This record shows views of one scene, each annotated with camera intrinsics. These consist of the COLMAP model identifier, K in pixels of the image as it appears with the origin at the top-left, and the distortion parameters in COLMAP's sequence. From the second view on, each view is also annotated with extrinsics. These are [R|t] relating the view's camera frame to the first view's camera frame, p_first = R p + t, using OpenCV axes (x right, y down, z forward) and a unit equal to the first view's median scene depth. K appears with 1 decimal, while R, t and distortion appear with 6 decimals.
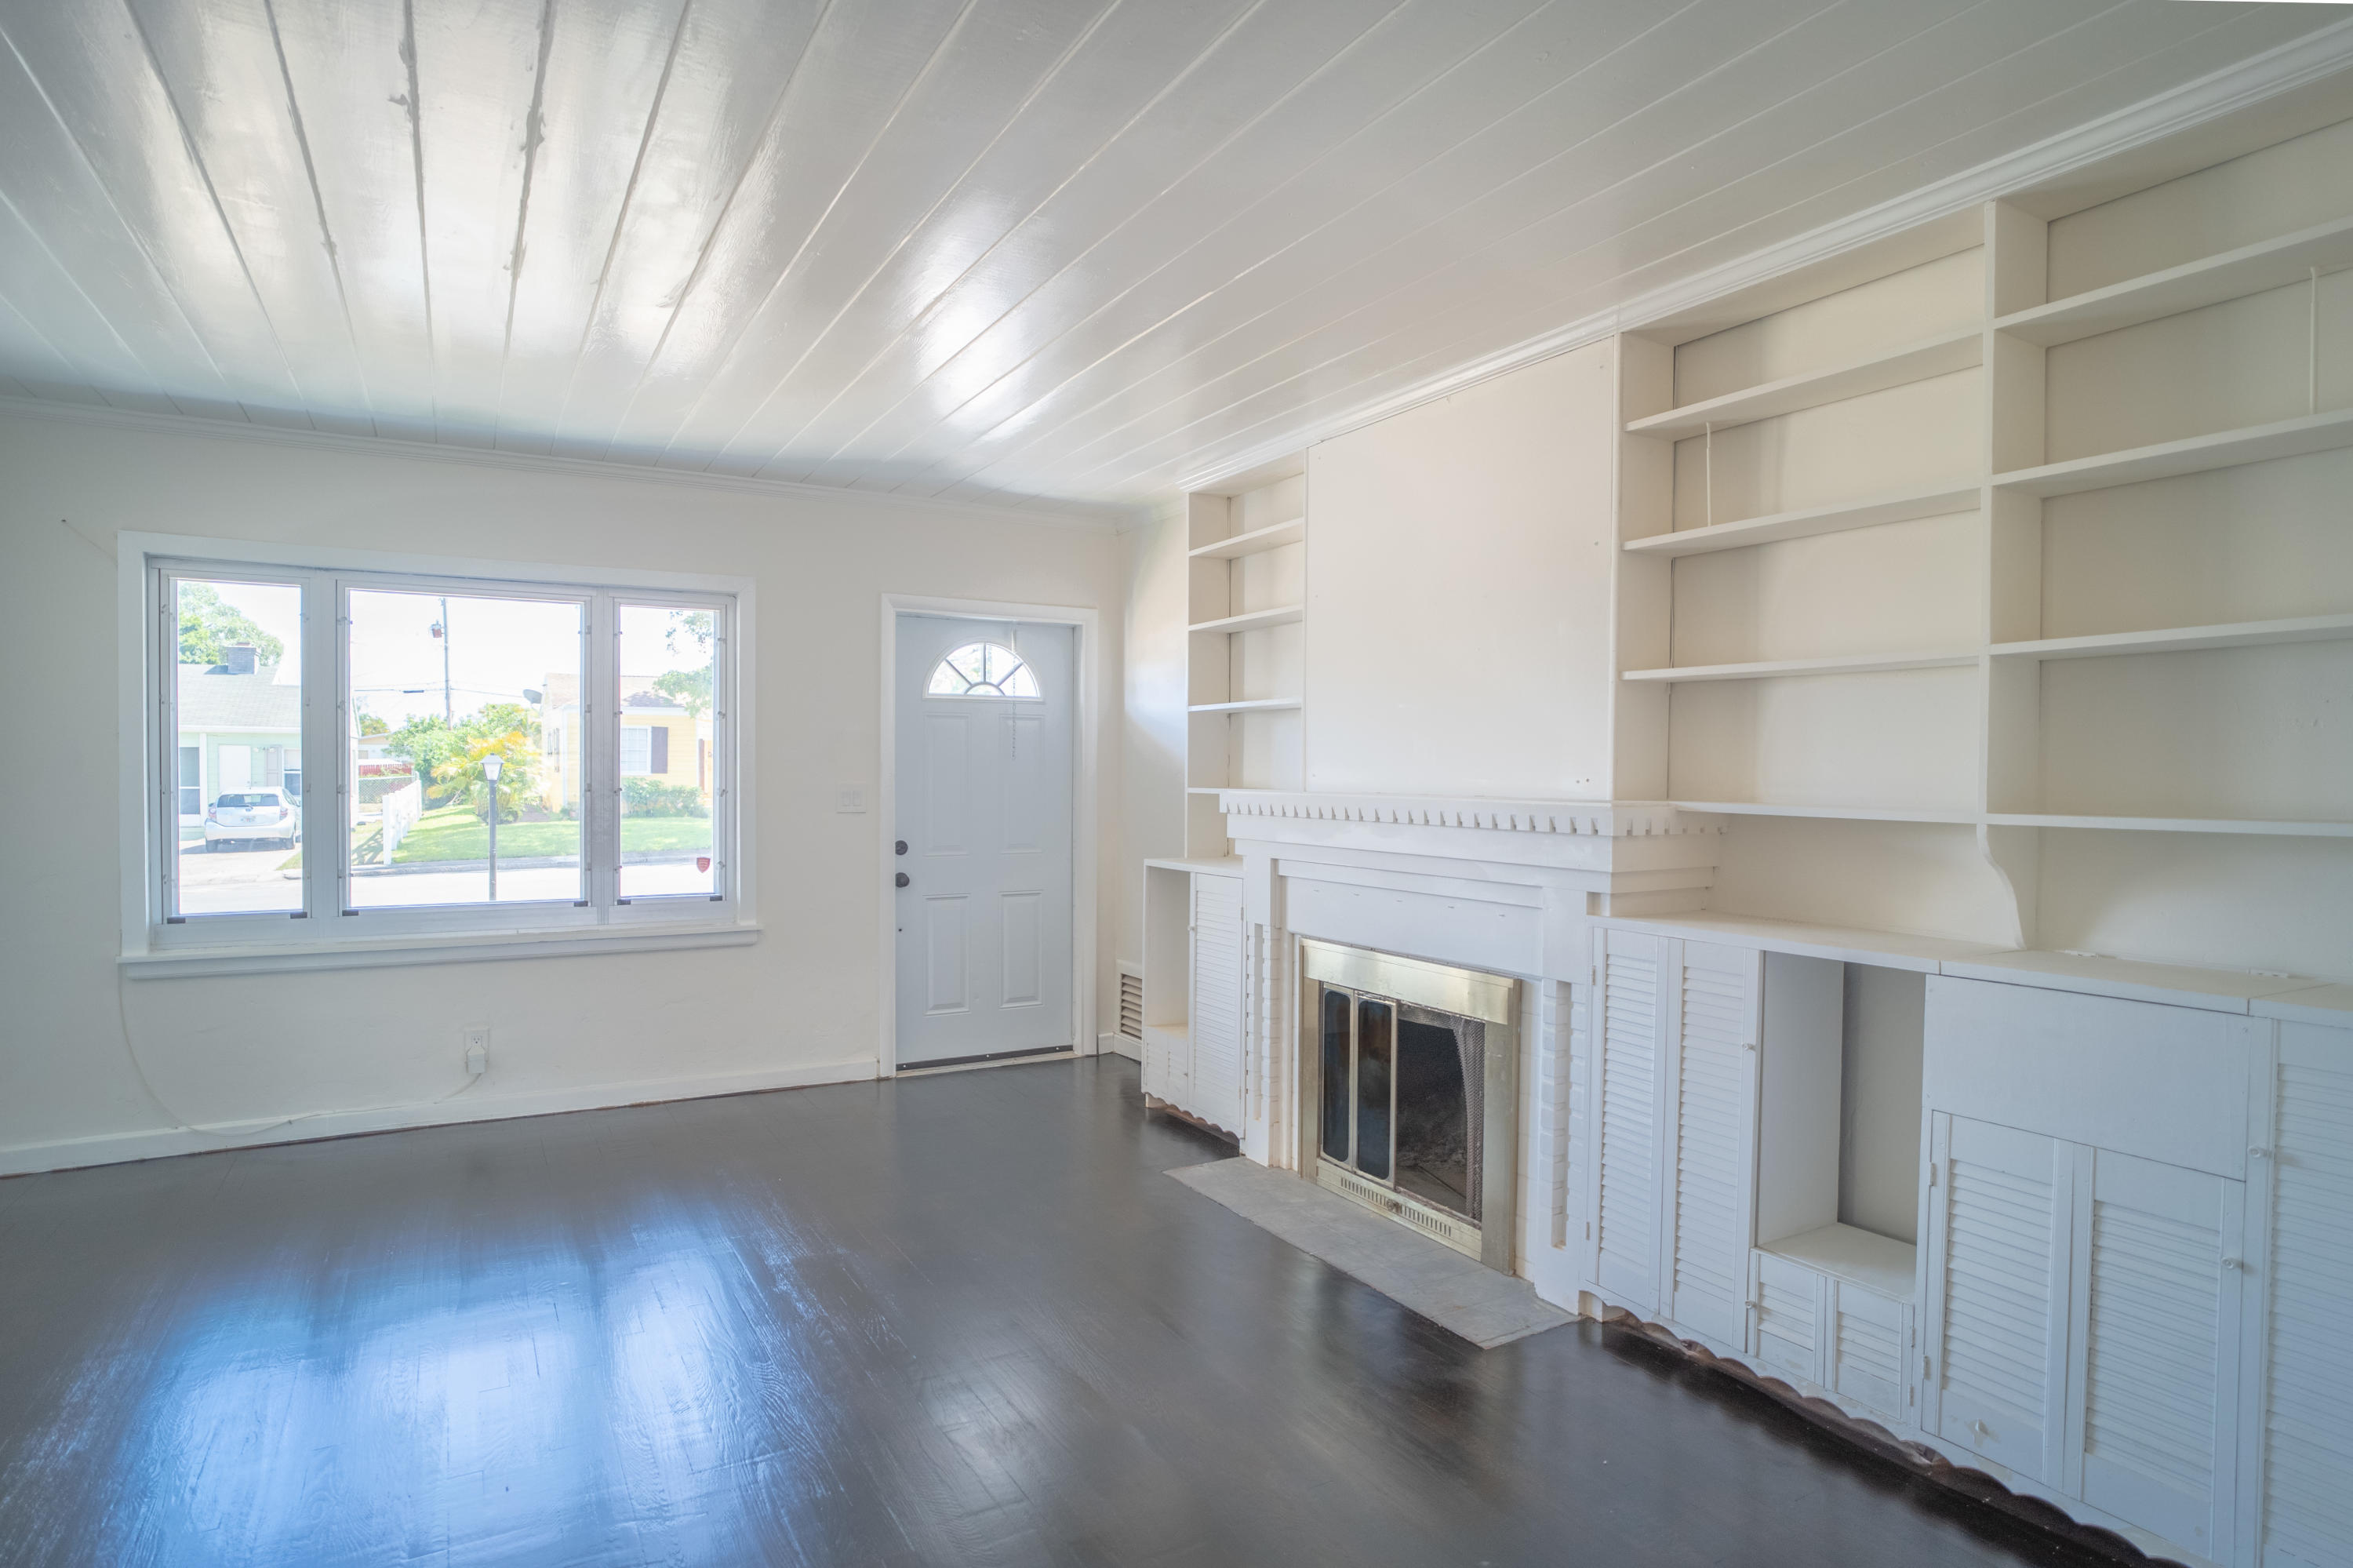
lens RADIAL K [[1240.6, 0, 1166.5], [0, 1240.6, 788.1], [0, 0, 1]] dist [-0.050226, 0.024221]
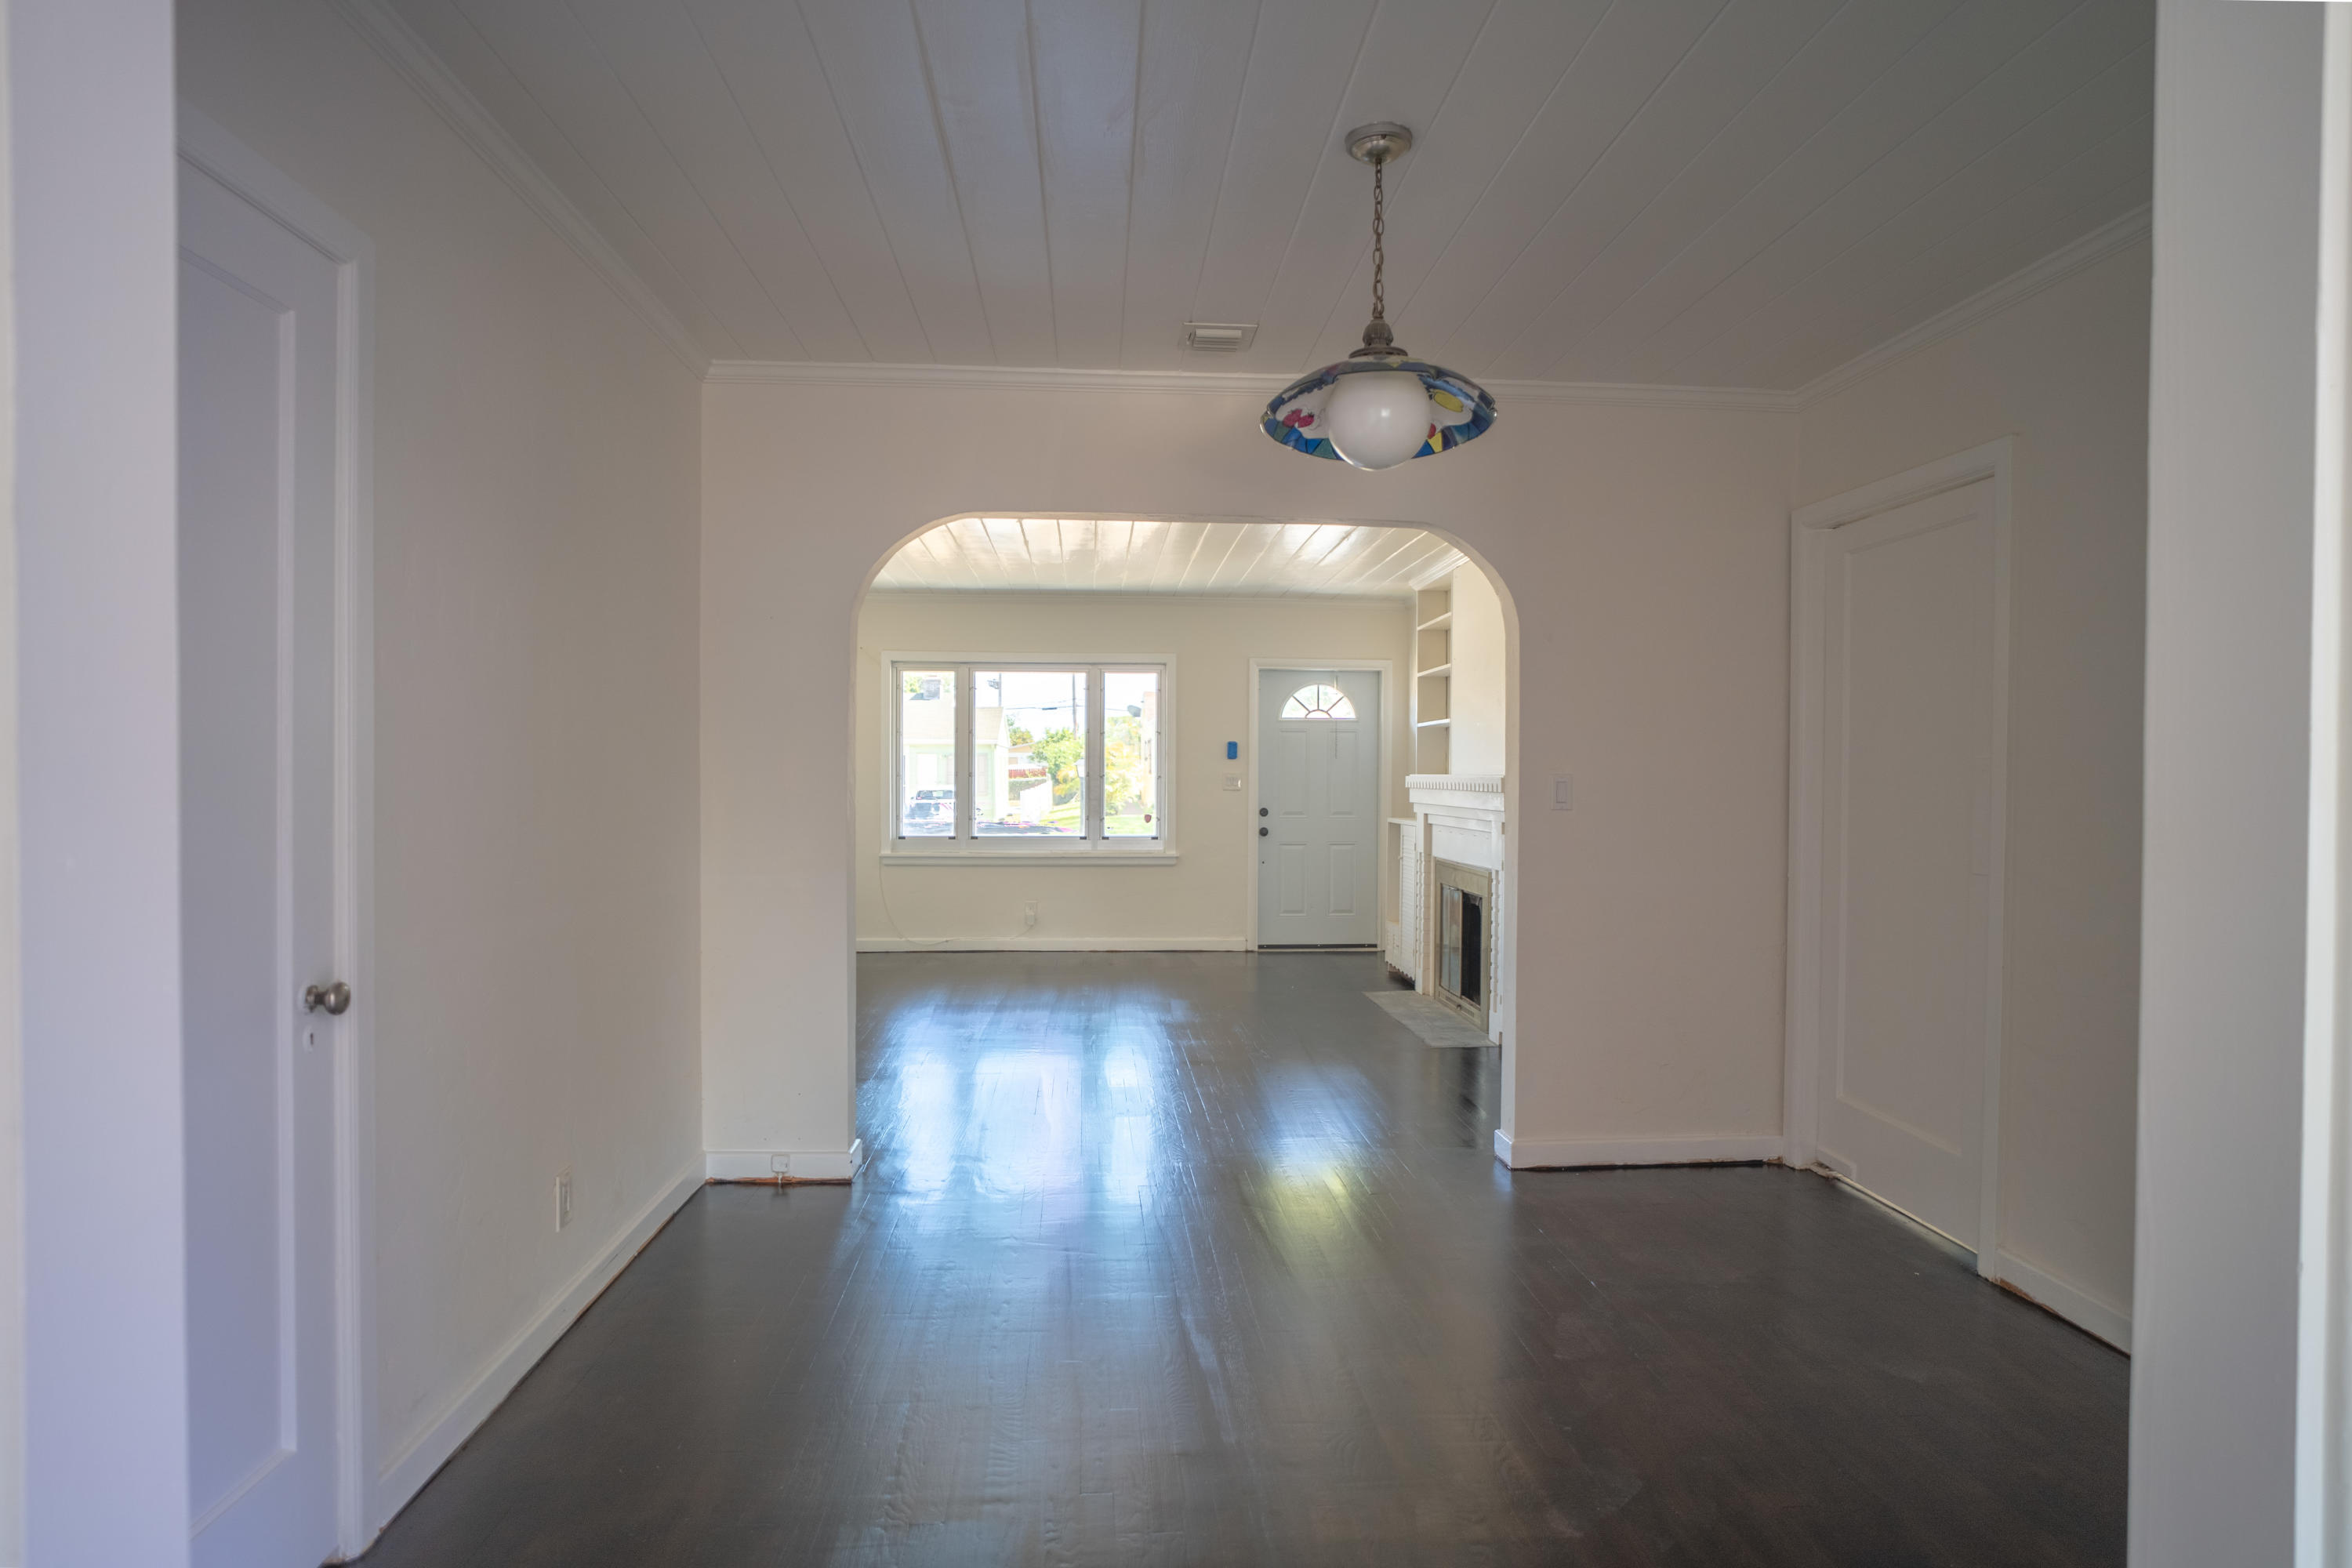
lens RADIAL K [[1240.0, 0, 1179.0], [0, 1240.0, 780.2], [0, 0, 1]] dist [-0.050226, 0.024221]
pose [[0.898794, 0.002132, -0.438366, 0.415435], [-0.006668, 0.999939, -0.008808, 0.021810], [0.438321, 0.010840, 0.898753, -0.538628]]
